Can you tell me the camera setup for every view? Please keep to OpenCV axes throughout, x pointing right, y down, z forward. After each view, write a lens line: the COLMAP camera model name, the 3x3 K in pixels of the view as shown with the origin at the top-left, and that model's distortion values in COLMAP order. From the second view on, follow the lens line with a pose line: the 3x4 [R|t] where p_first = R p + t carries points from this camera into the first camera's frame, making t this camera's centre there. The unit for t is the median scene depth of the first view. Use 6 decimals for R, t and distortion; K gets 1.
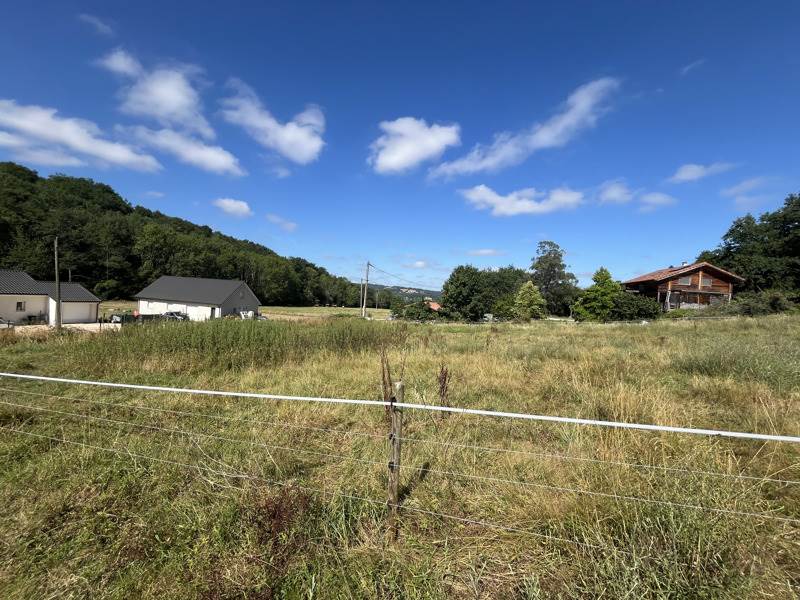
lens RADIAL K [[326.2, 0, 399.0], [0, 326.2, 290.8], [0, 0, 1]] dist [-0.004299, 0.000614]
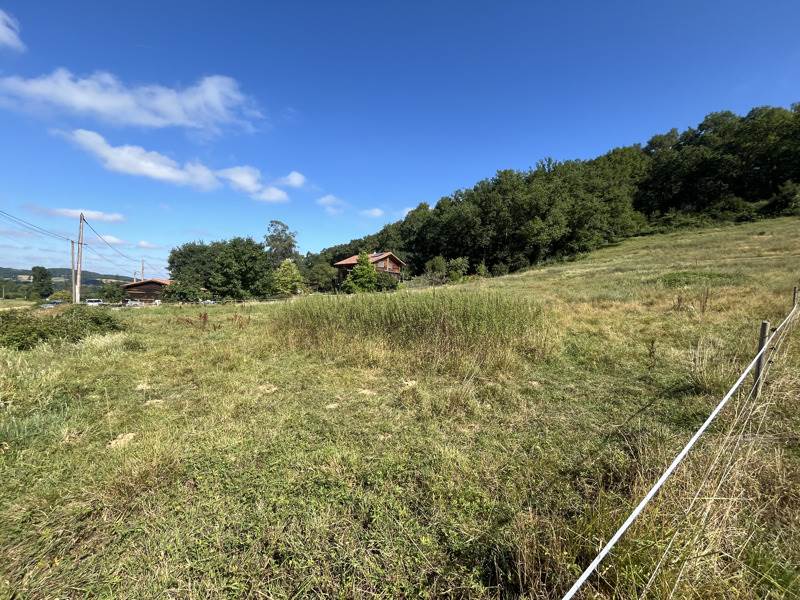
lens RADIAL K [[326.2, 0, 380.8], [0, 326.2, 307.3], [0, 0, 1]] dist [-0.004299, 0.000614]
pose [[0.529712, -0.073633, 0.844976, -0.443343], [-0.023245, 0.994590, 0.101243, 0.017064], [-0.847859, -0.073271, 0.525134, 0.253147]]
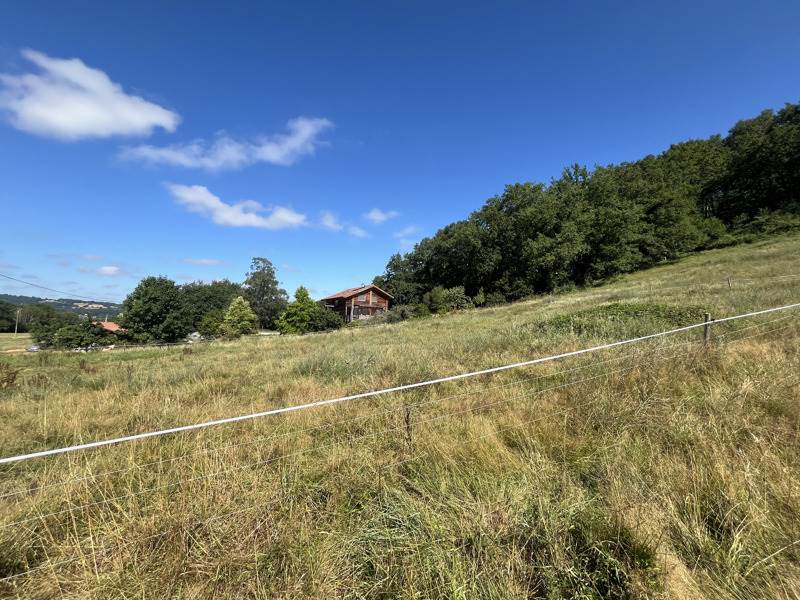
lens RADIAL K [[326.2, 0, 398.3], [0, 326.2, 302.2], [0, 0, 1]] dist [-0.004299, 0.000614]
pose [[0.705309, 0.001112, 0.708899, 0.055013], [0.004178, 0.999975, -0.005725, -0.006651], [-0.708888, 0.007000, 0.705287, -0.040121]]
